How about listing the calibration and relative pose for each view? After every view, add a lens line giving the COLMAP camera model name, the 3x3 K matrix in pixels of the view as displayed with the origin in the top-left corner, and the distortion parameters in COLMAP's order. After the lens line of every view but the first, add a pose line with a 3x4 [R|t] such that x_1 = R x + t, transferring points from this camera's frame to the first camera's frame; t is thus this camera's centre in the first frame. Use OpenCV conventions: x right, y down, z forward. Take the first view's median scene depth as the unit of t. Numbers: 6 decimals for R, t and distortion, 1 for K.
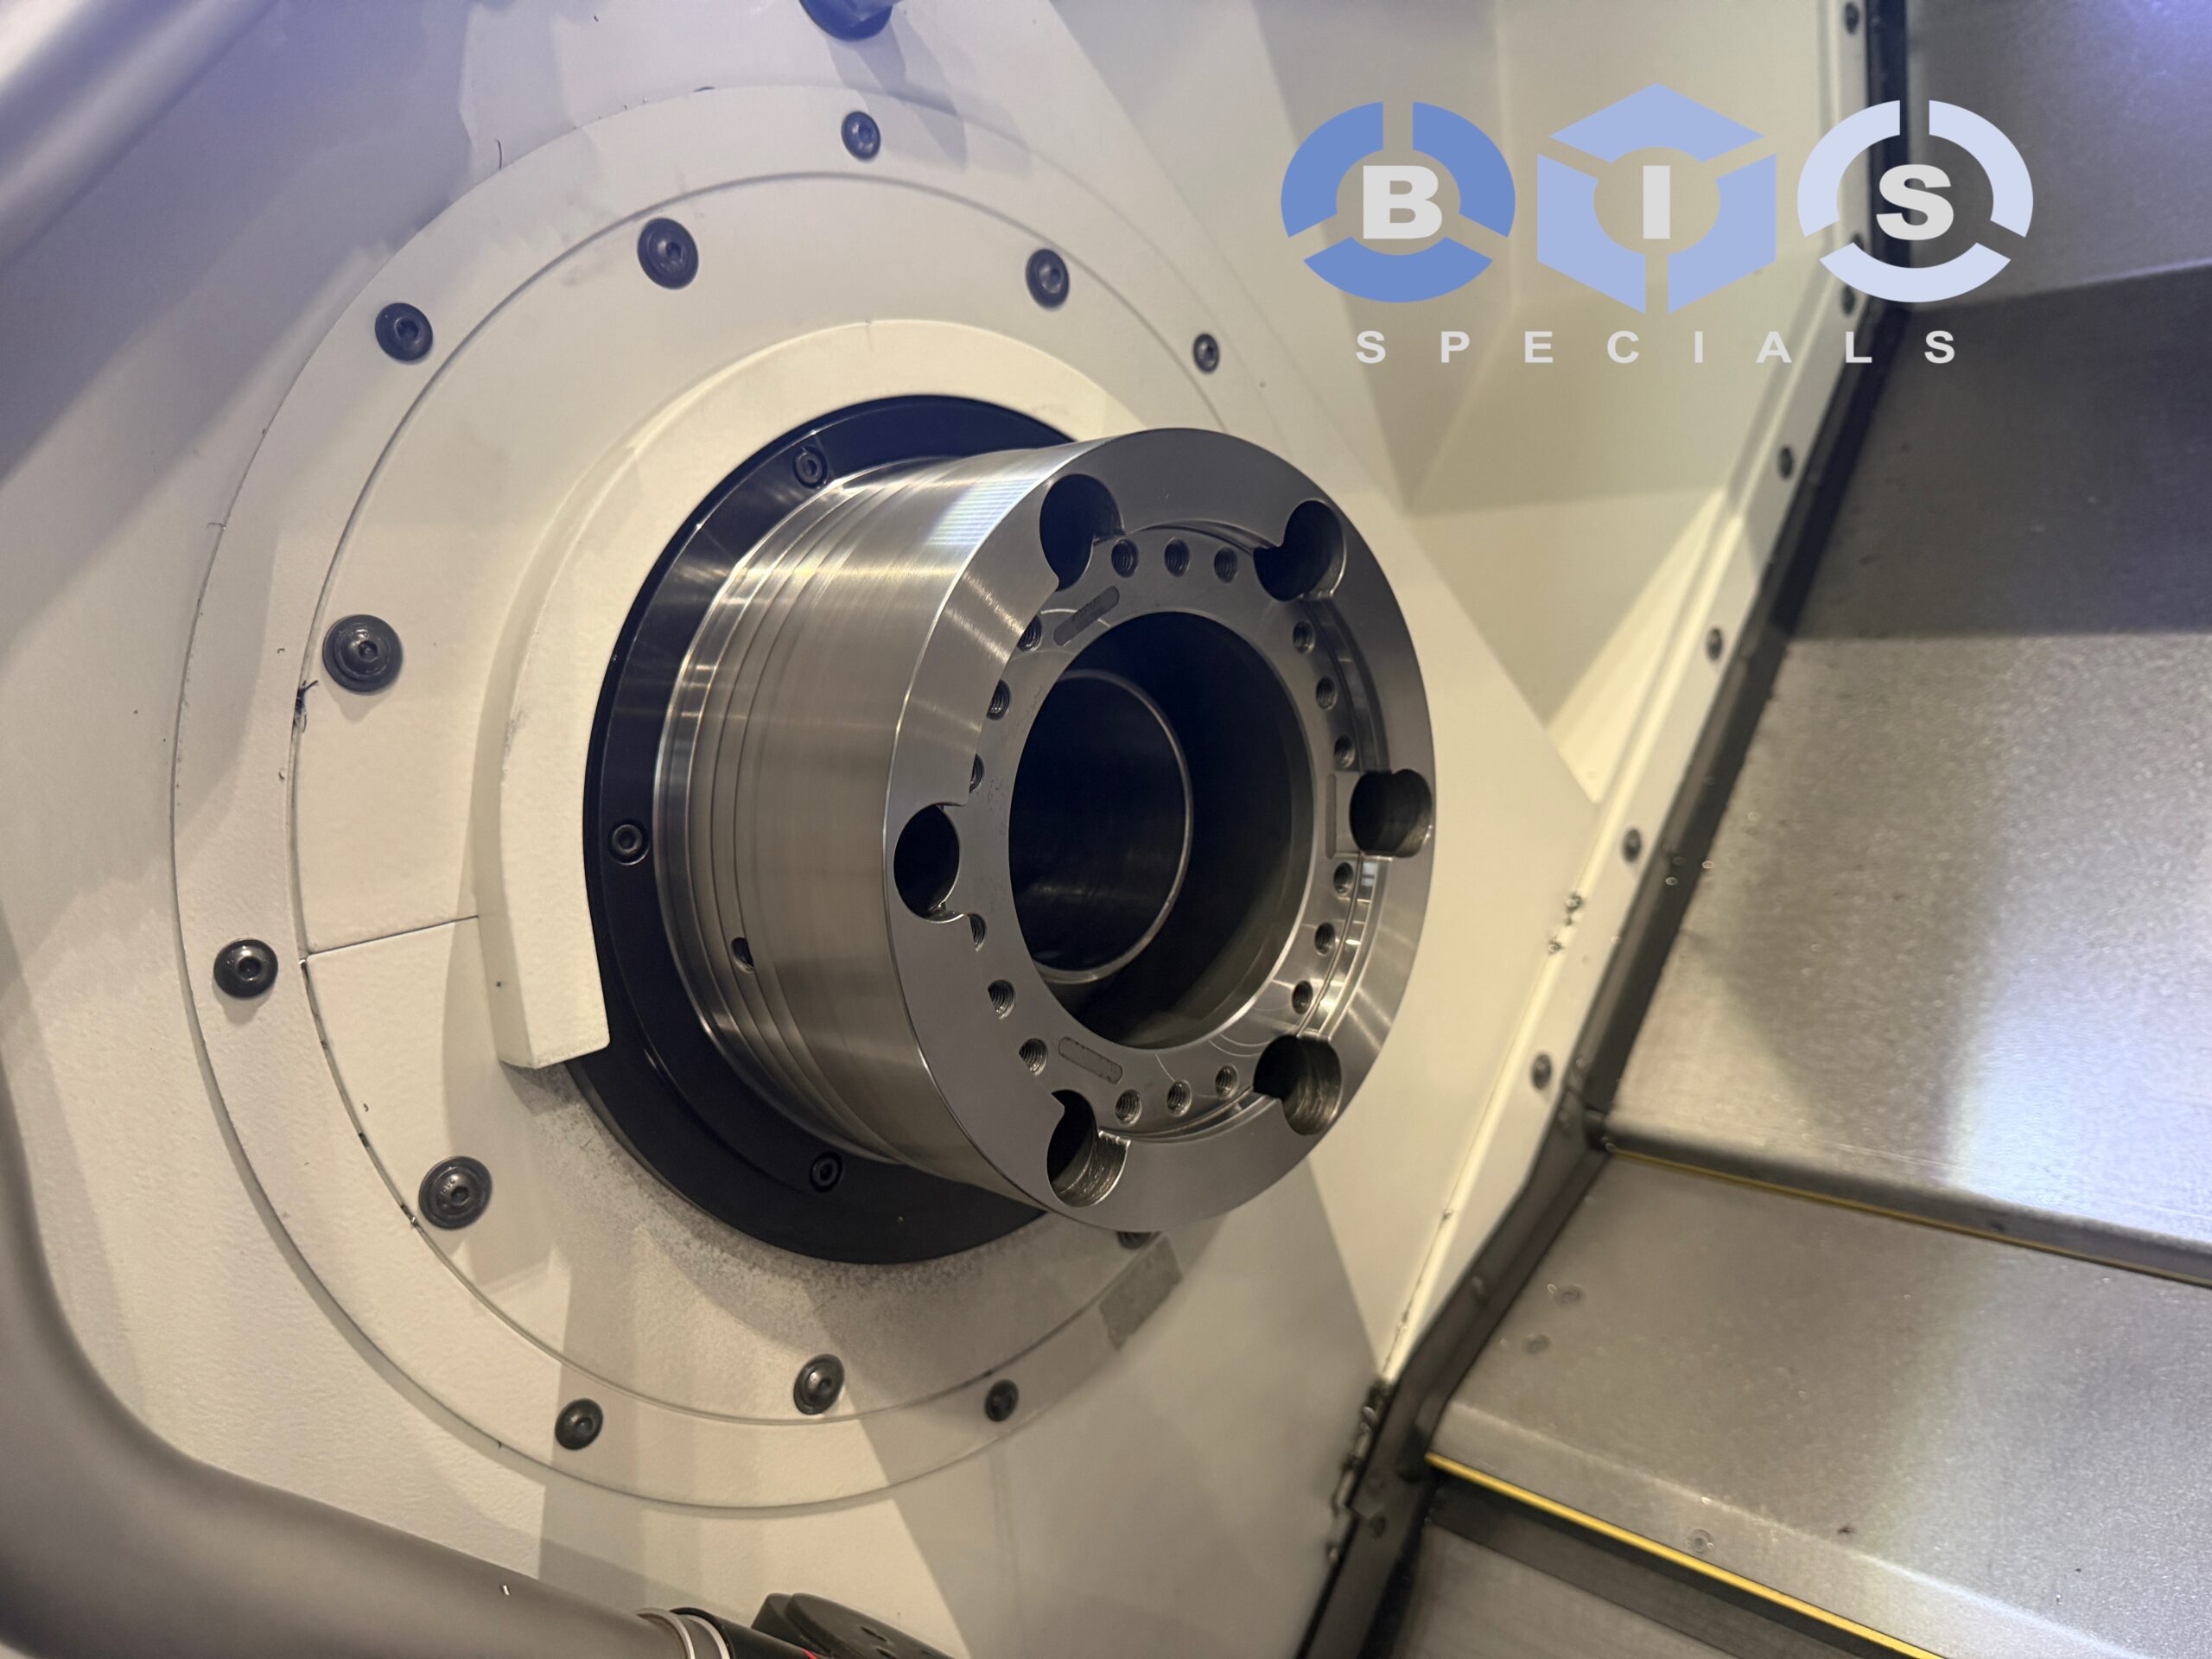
lens RADIAL K [[1612.0, 0, 1103.0], [0, 1612.0, 829.9], [0, 0, 1]] dist [-0.022527, -0.005664]
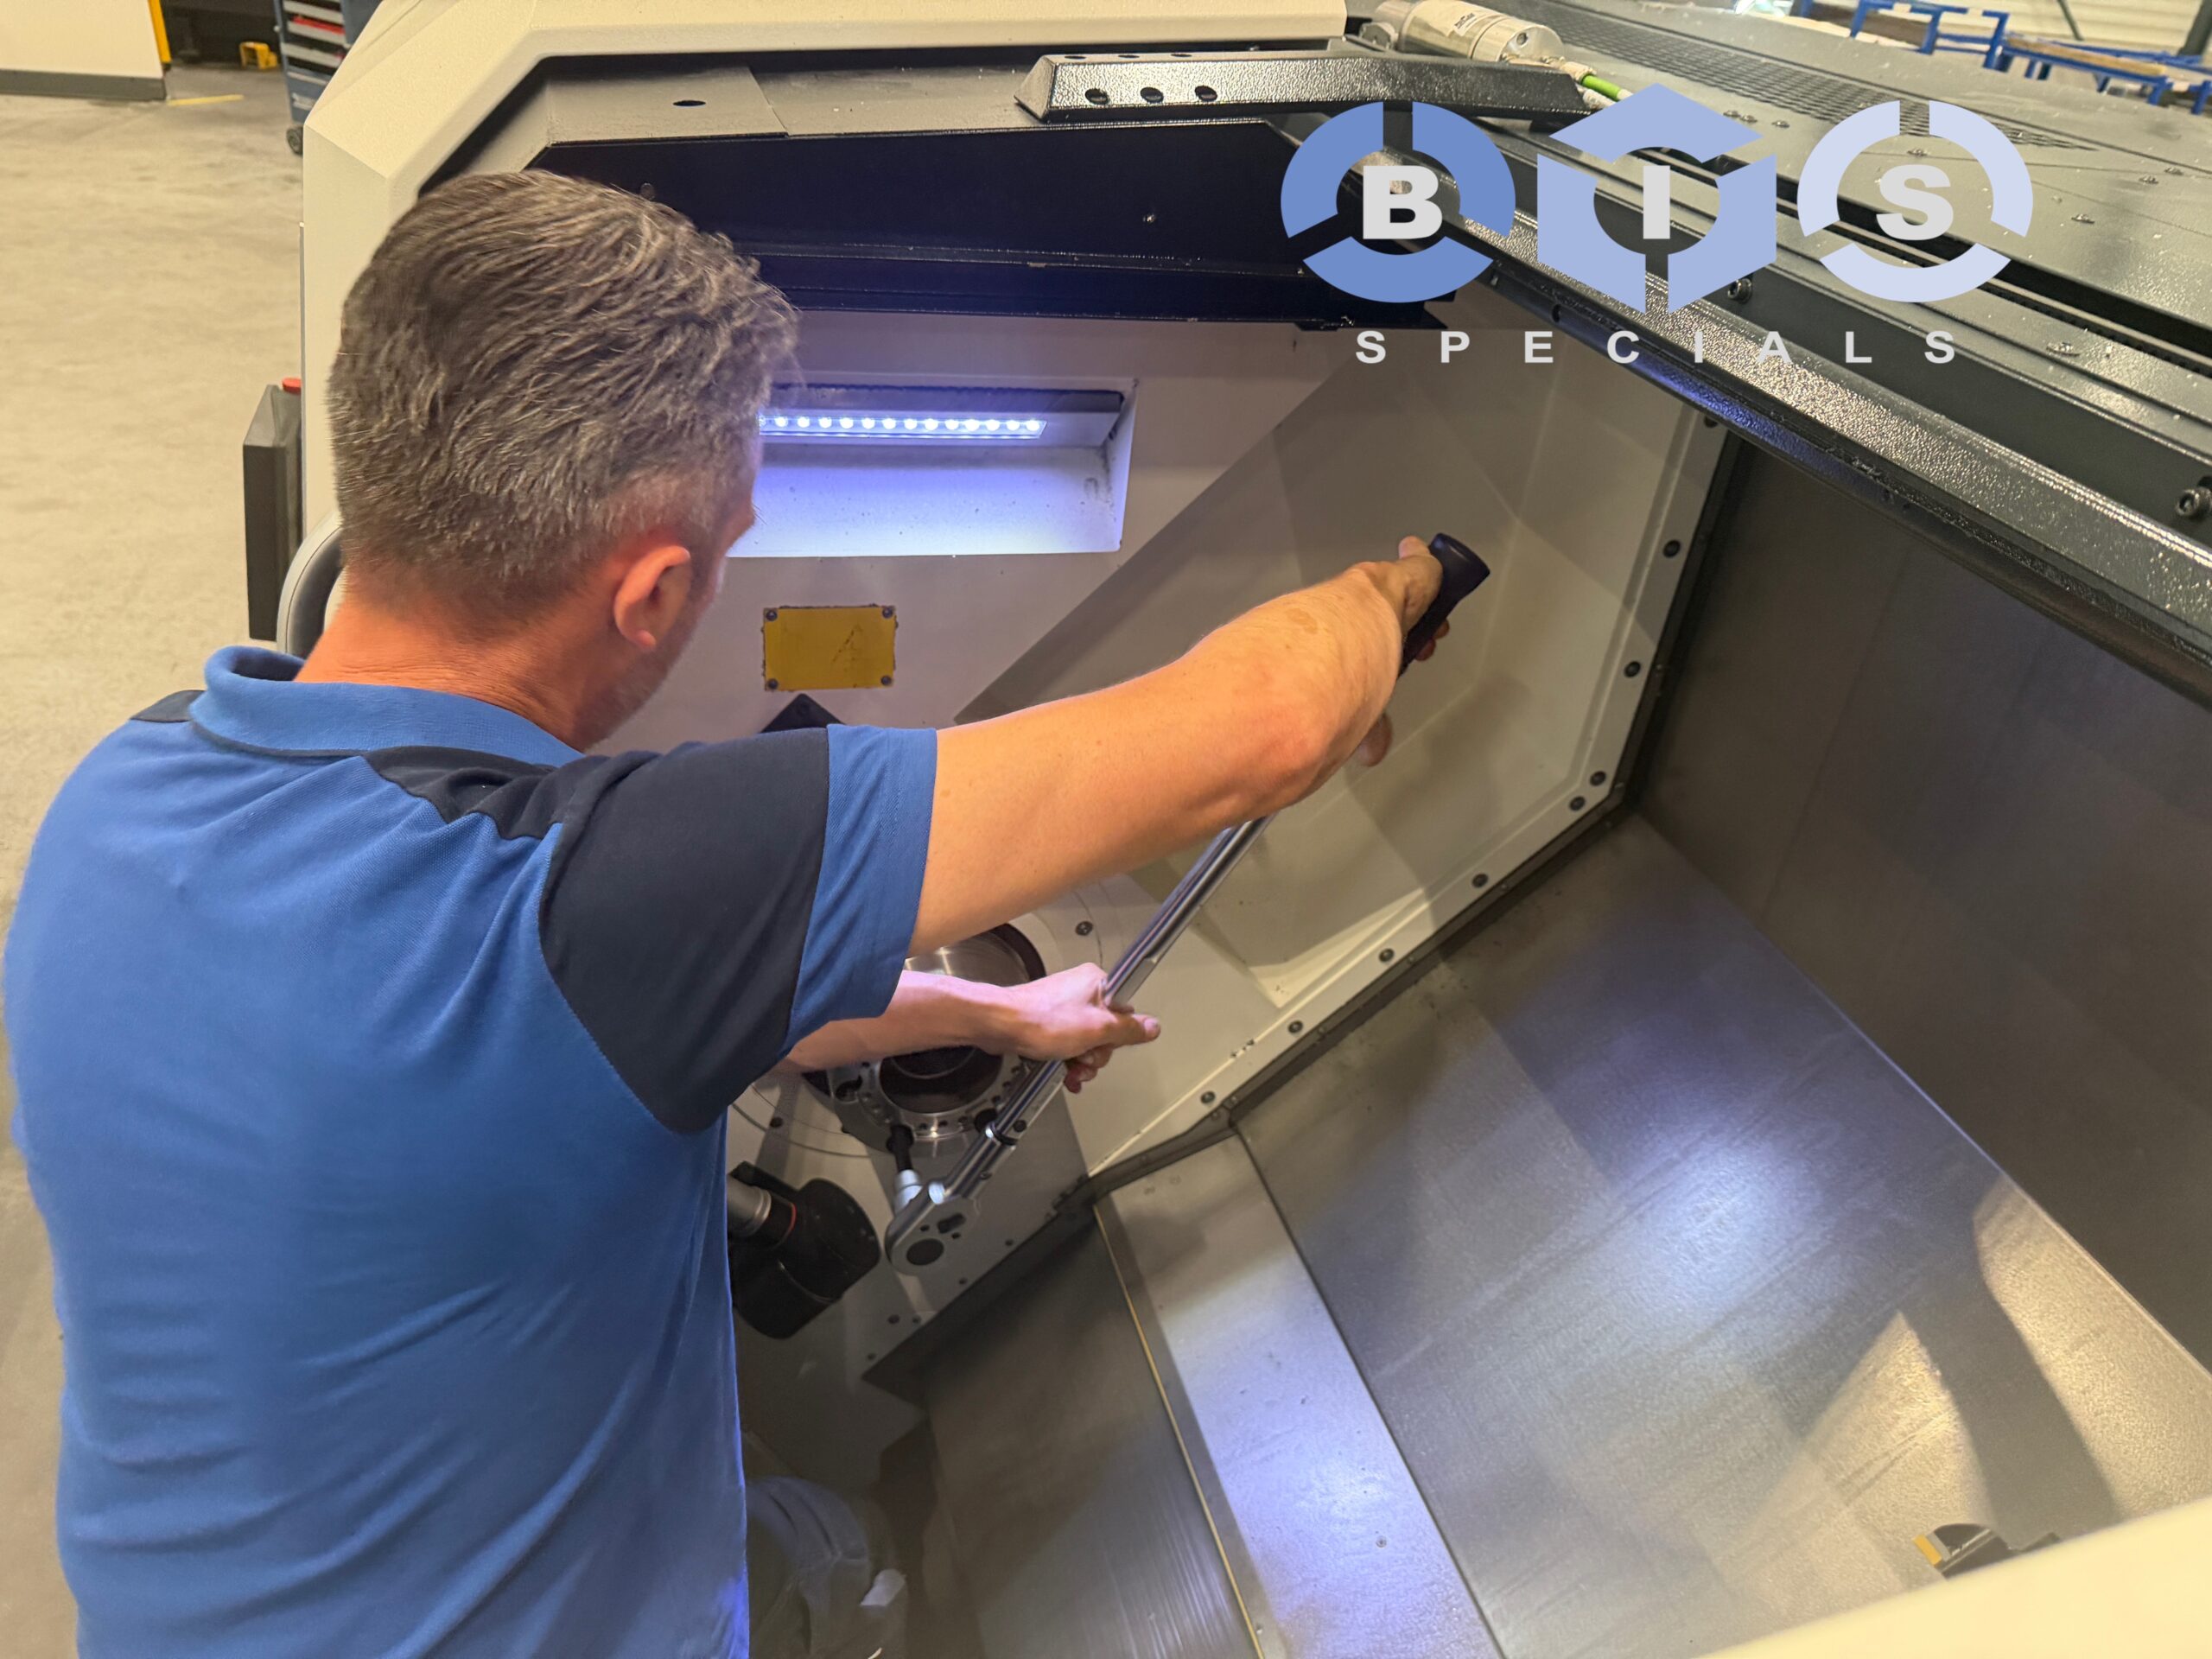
lens RADIAL K [[1563.2, 0, 1094.7], [0, 1563.2, 833.1], [0, 0, 1]] dist [0.110471, -0.163303]
pose [[0.869415, 0.401414, -0.288070, 0.905933], [-0.256053, 0.864695, 0.432133, -1.628871], [0.422557, -0.301942, 0.854562, -1.335100]]
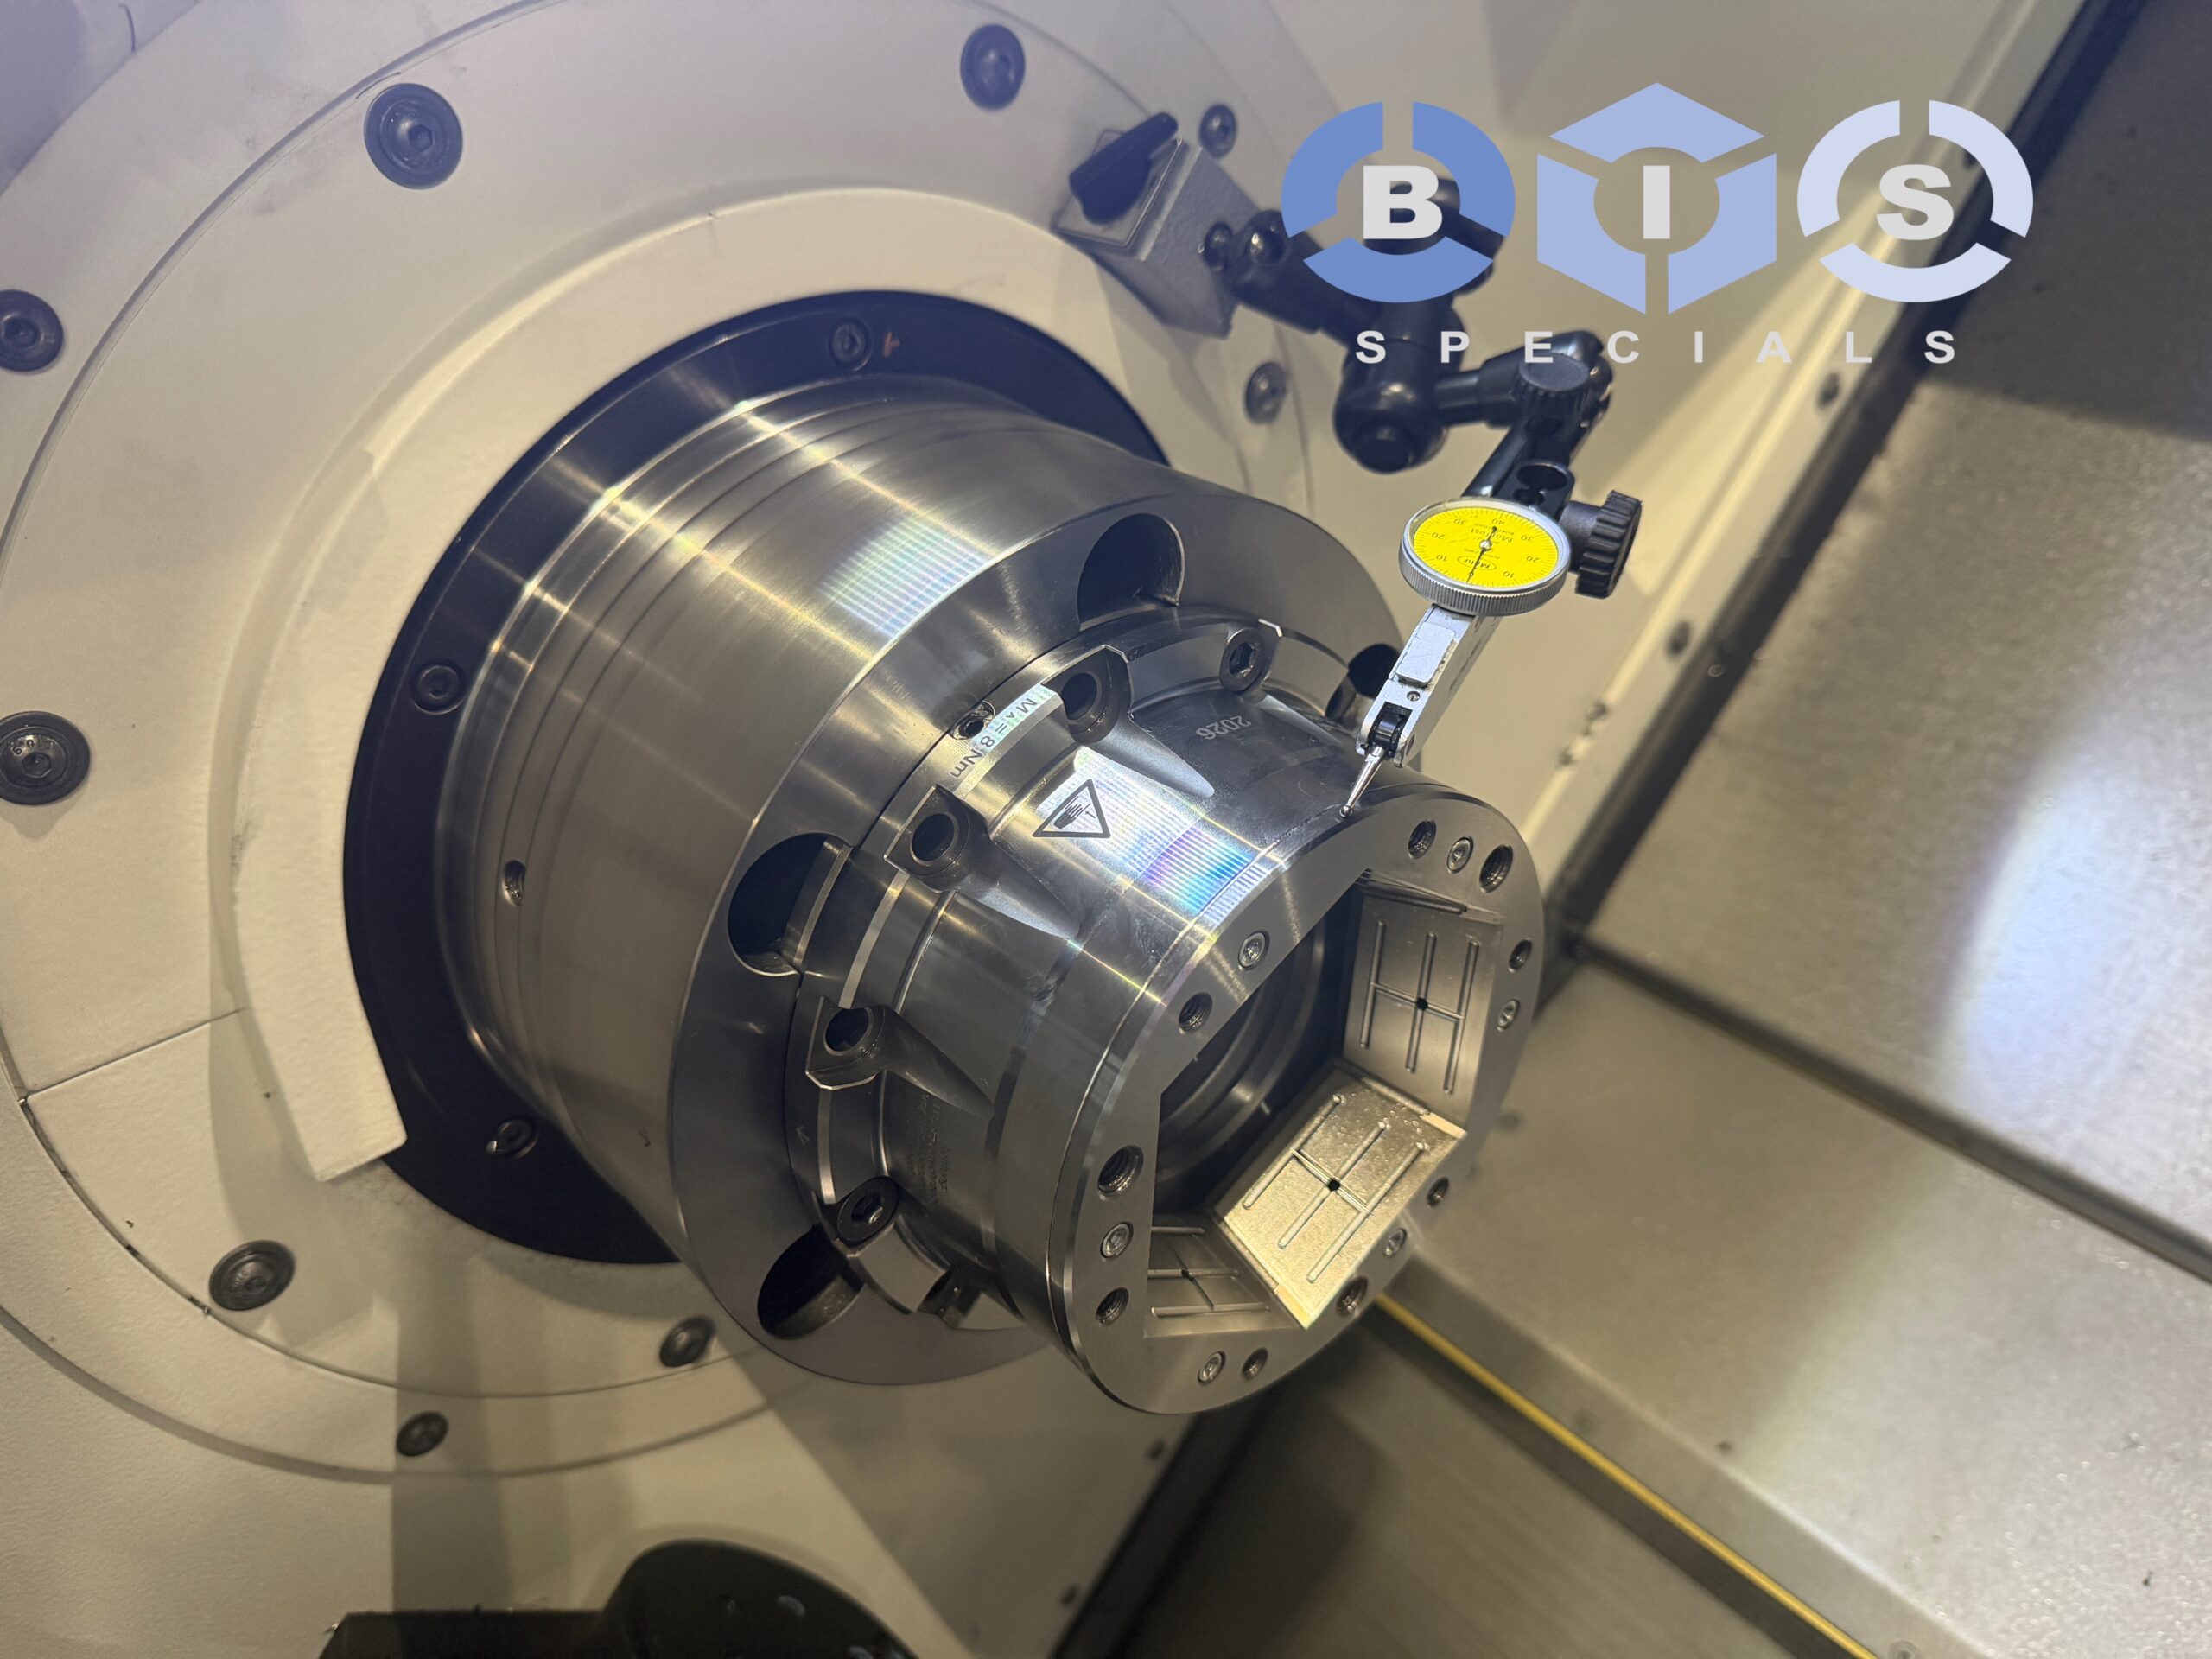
lens RADIAL K [[1612.0, 0, 1105.7], [0, 1612.0, 834.1], [0, 0, 1]] dist [-0.026481, -0.005717]
pose [[0.996083, 0.088343, -0.003891, 0.046746], [-0.080371, 0.922803, 0.376795, -0.293312], [0.036878, -0.375006, 0.926289, 0.205526]]
